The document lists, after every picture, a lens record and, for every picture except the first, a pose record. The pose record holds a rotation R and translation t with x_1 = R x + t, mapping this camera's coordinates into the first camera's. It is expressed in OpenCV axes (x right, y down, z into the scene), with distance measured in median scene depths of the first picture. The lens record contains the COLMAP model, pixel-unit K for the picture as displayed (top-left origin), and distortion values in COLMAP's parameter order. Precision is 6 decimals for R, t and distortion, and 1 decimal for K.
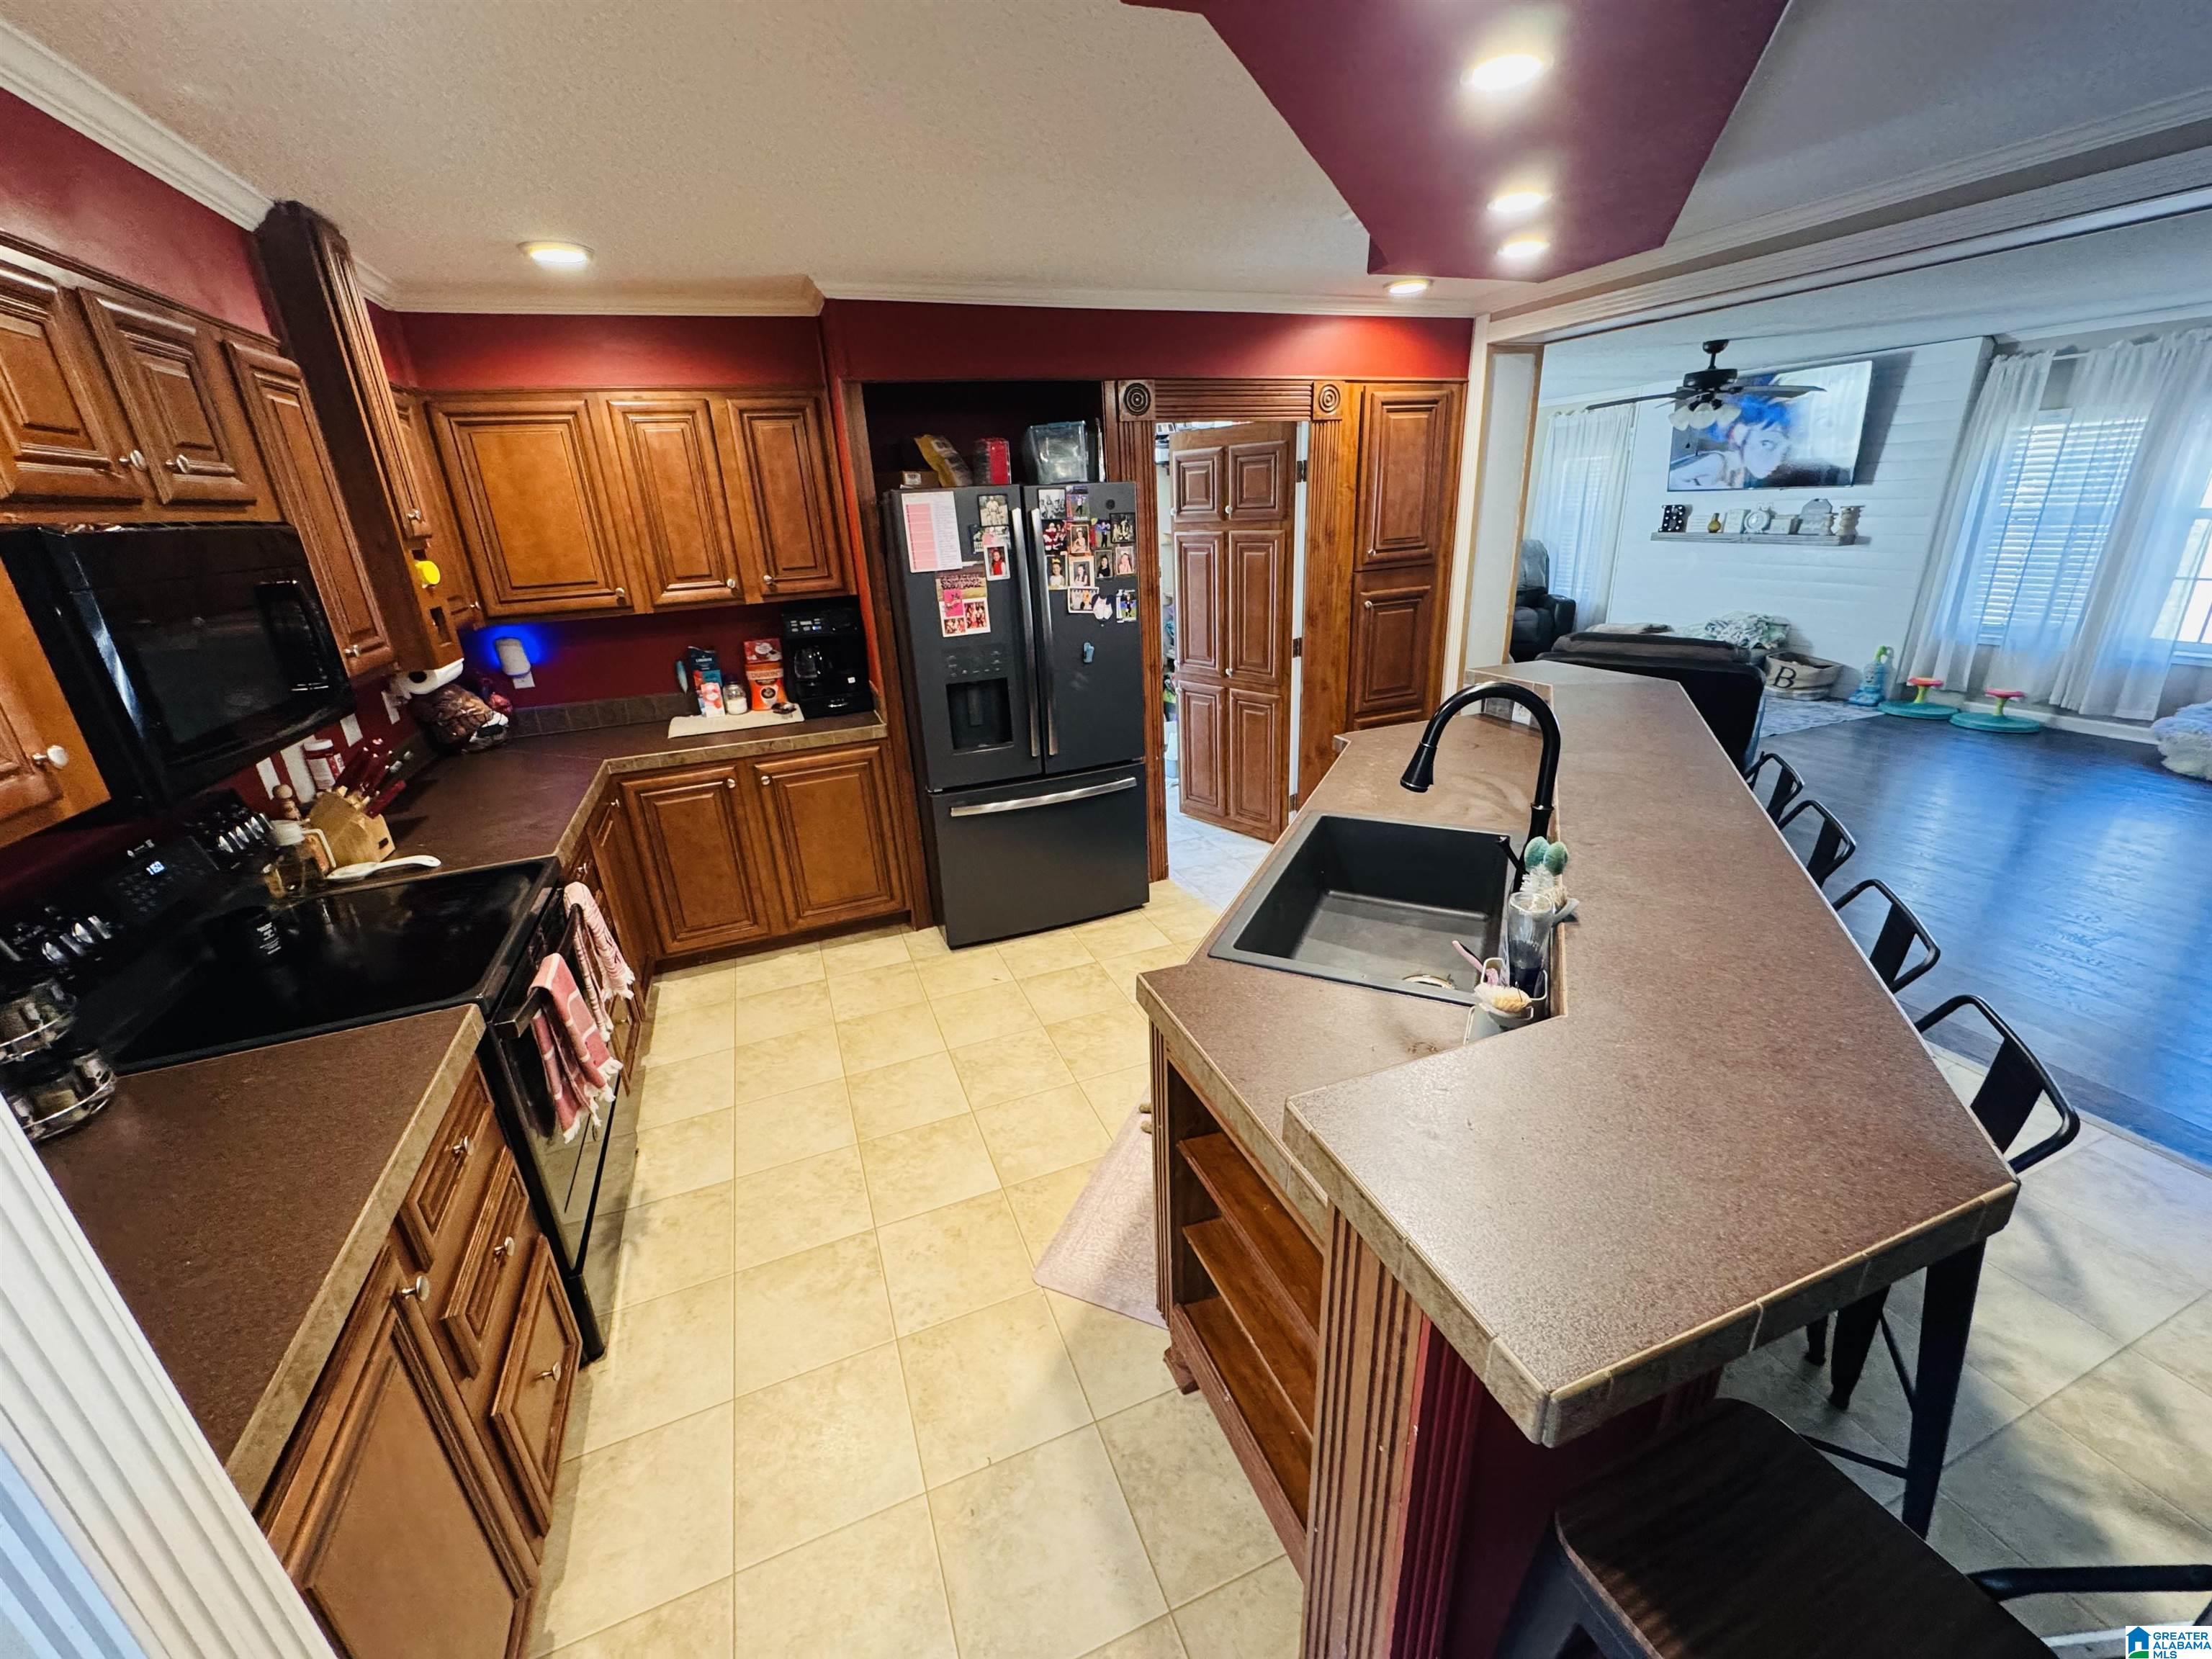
lens RADIAL K [[880.4, 0, 1101.8], [0, 880.4, 828.5], [0, 0, 1]] dist [-0.002125, -0.000151]
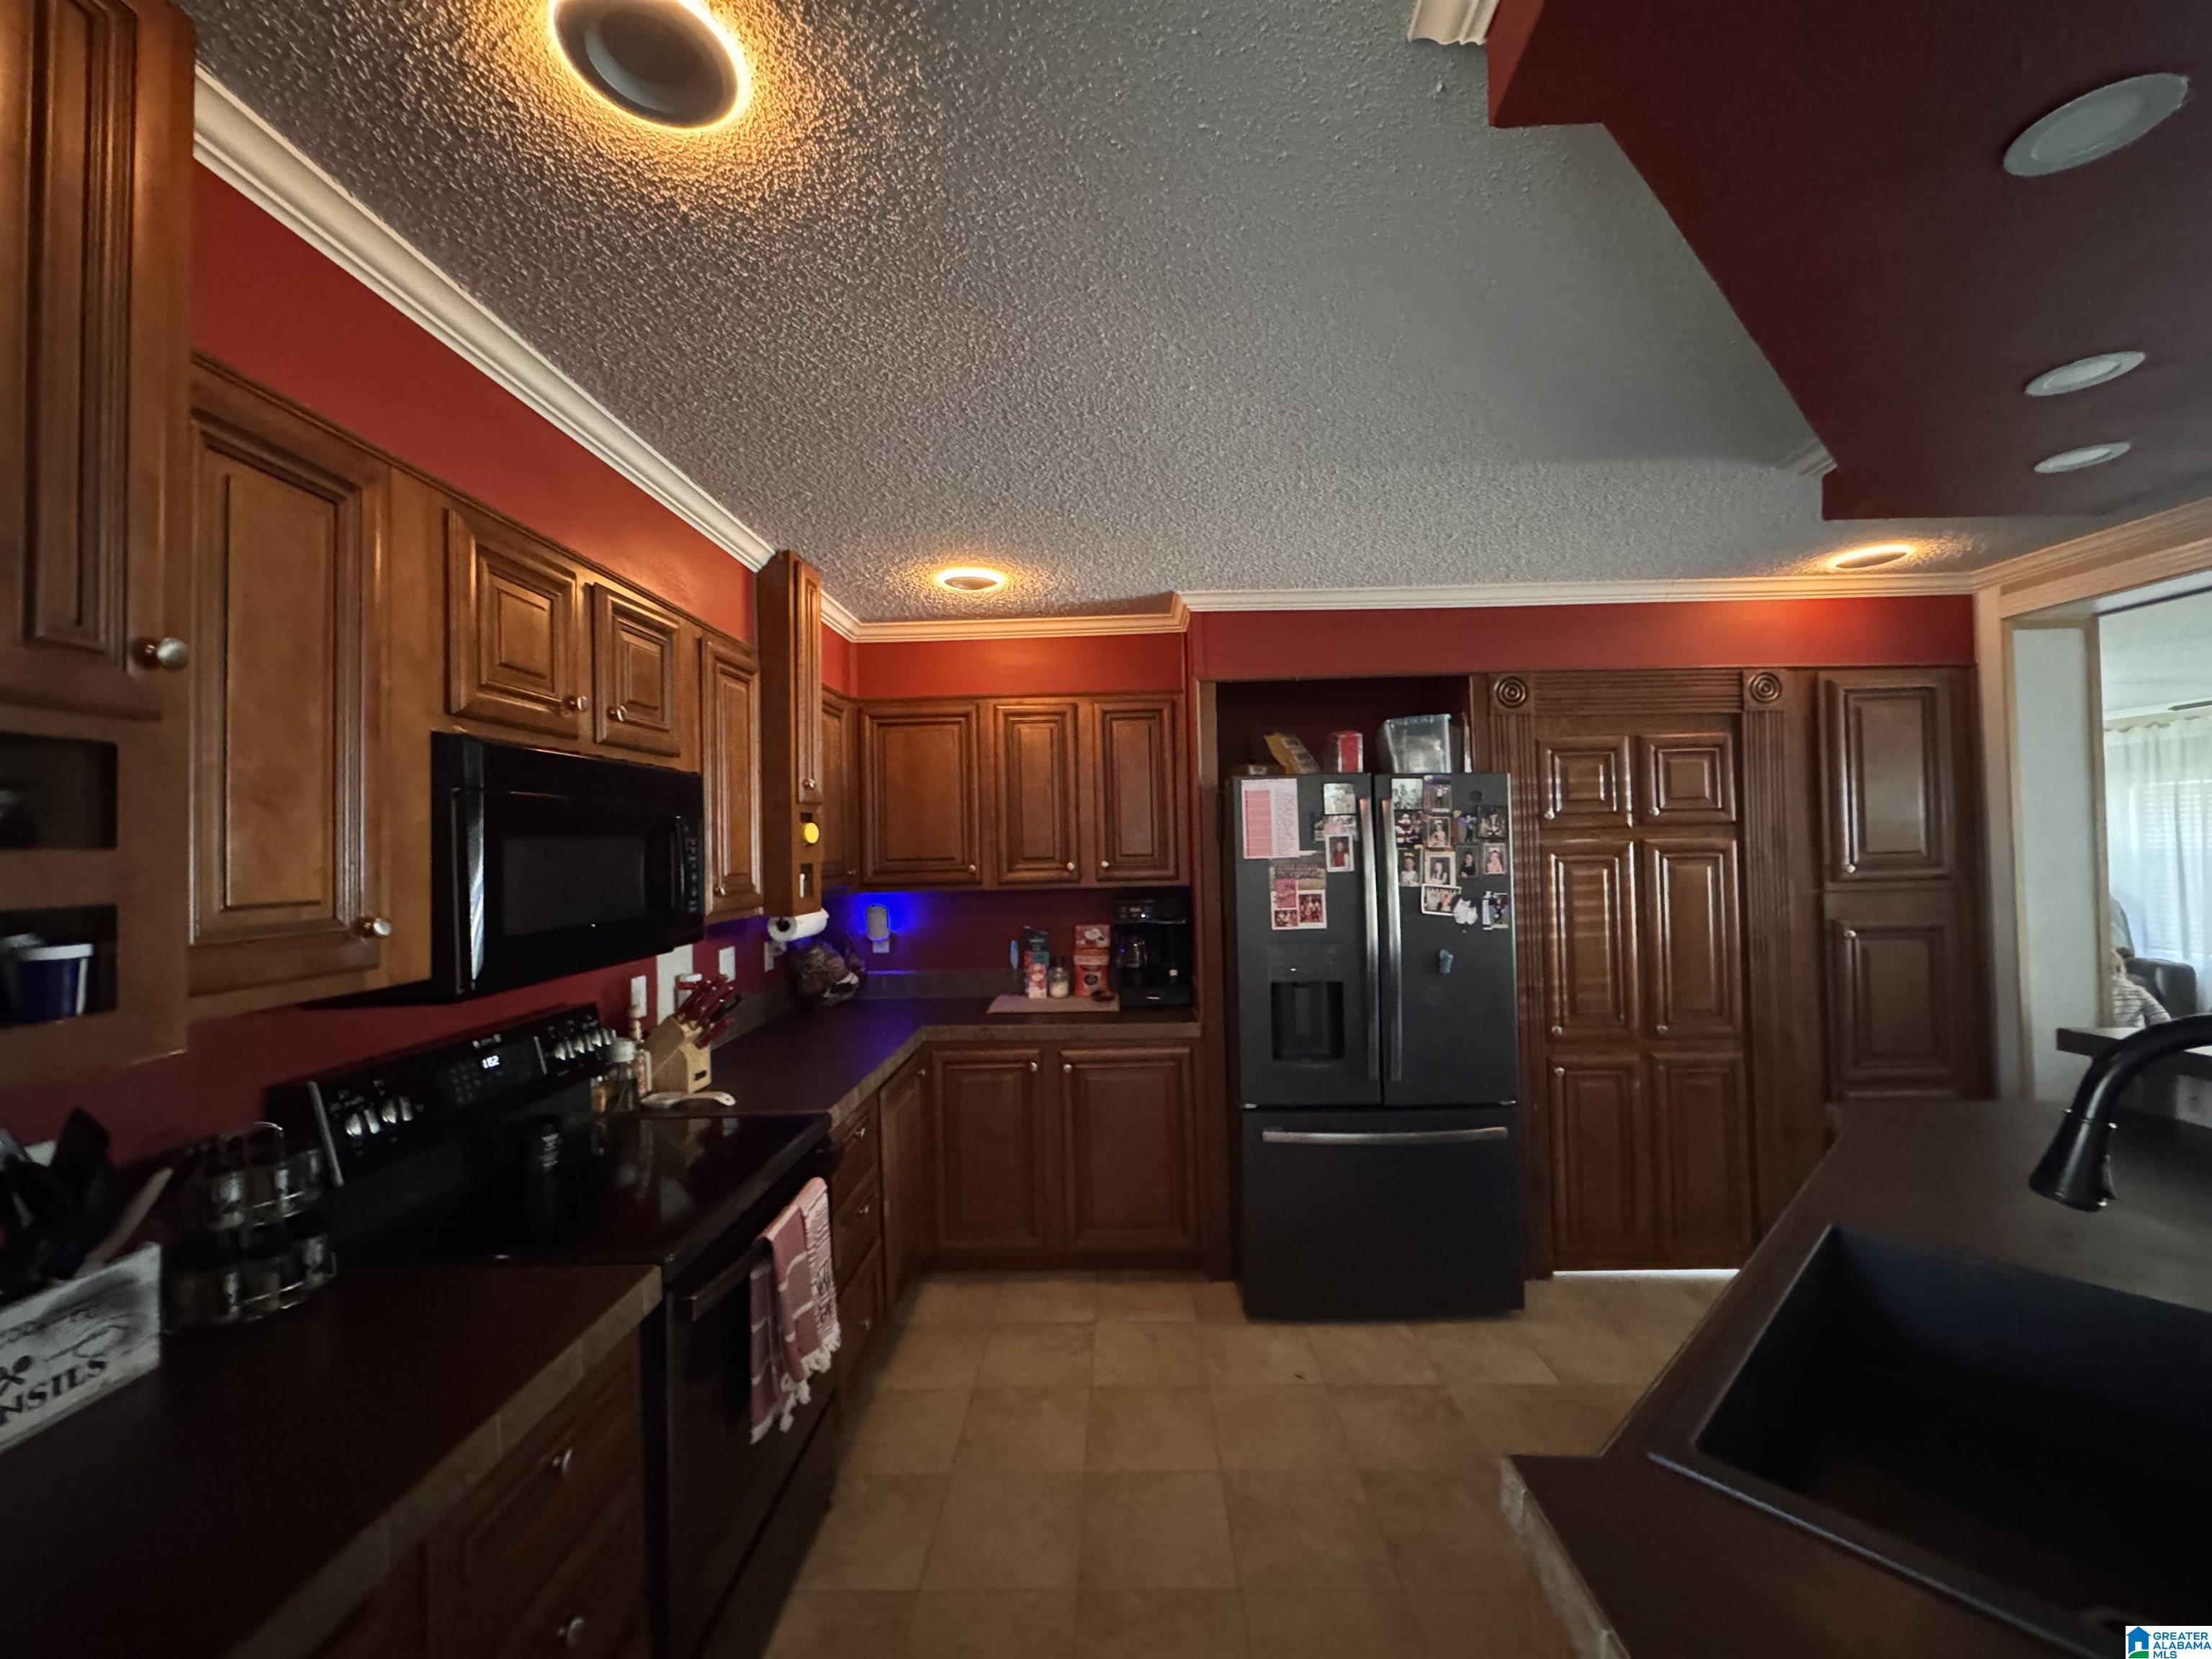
lens RADIAL K [[880.5, 0, 1103.4], [0, 880.5, 831.0], [0, 0, 1]] dist [-0.002303, 0.000064]
pose [[0.922720, 0.022649, -0.384805, 0.004048], [-0.157663, 0.933127, -0.323137, 0.005775], [0.351753, 0.358834, 0.864585, 0.122388]]
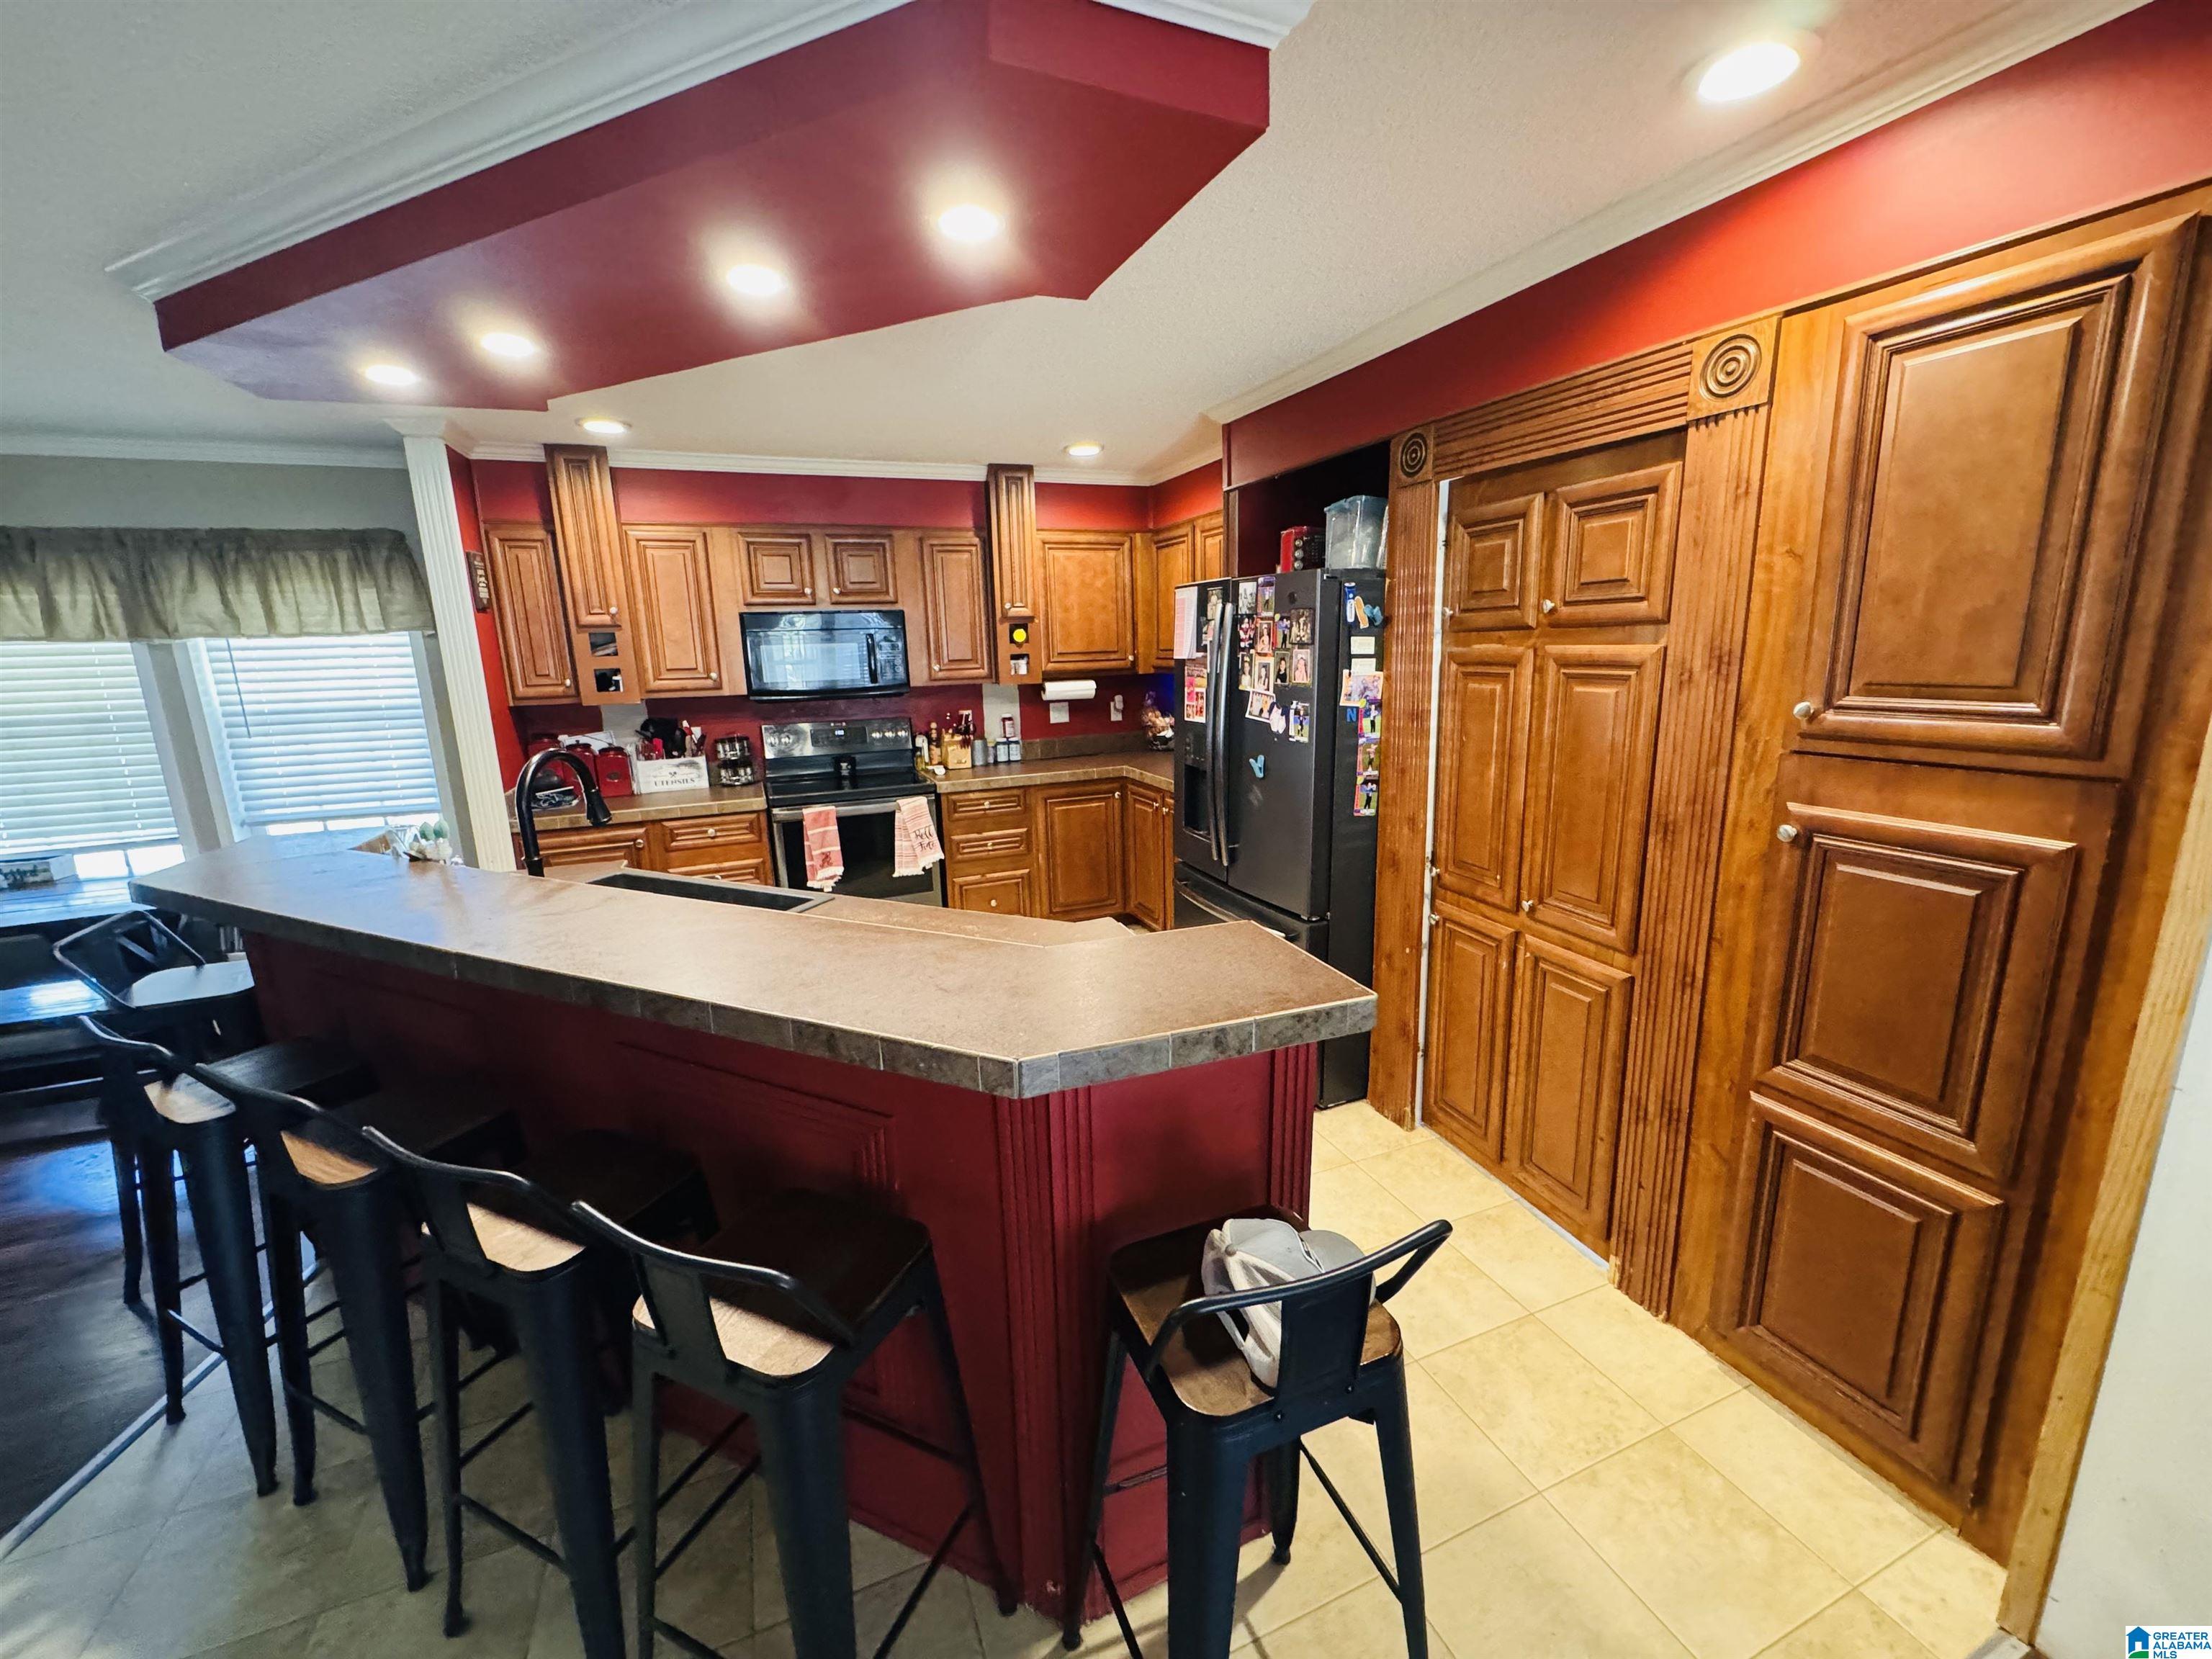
lens RADIAL K [[880.5, 0, 1103.4], [0, 880.5, 831.0], [0, 0, 1]] dist [-0.002303, 0.000064]
pose [[0.012242, 0.260039, -0.965521, 0.848618], [-0.326068, 0.913850, 0.241988, -0.308435], [0.945267, 0.311863, 0.095977, 0.815937]]
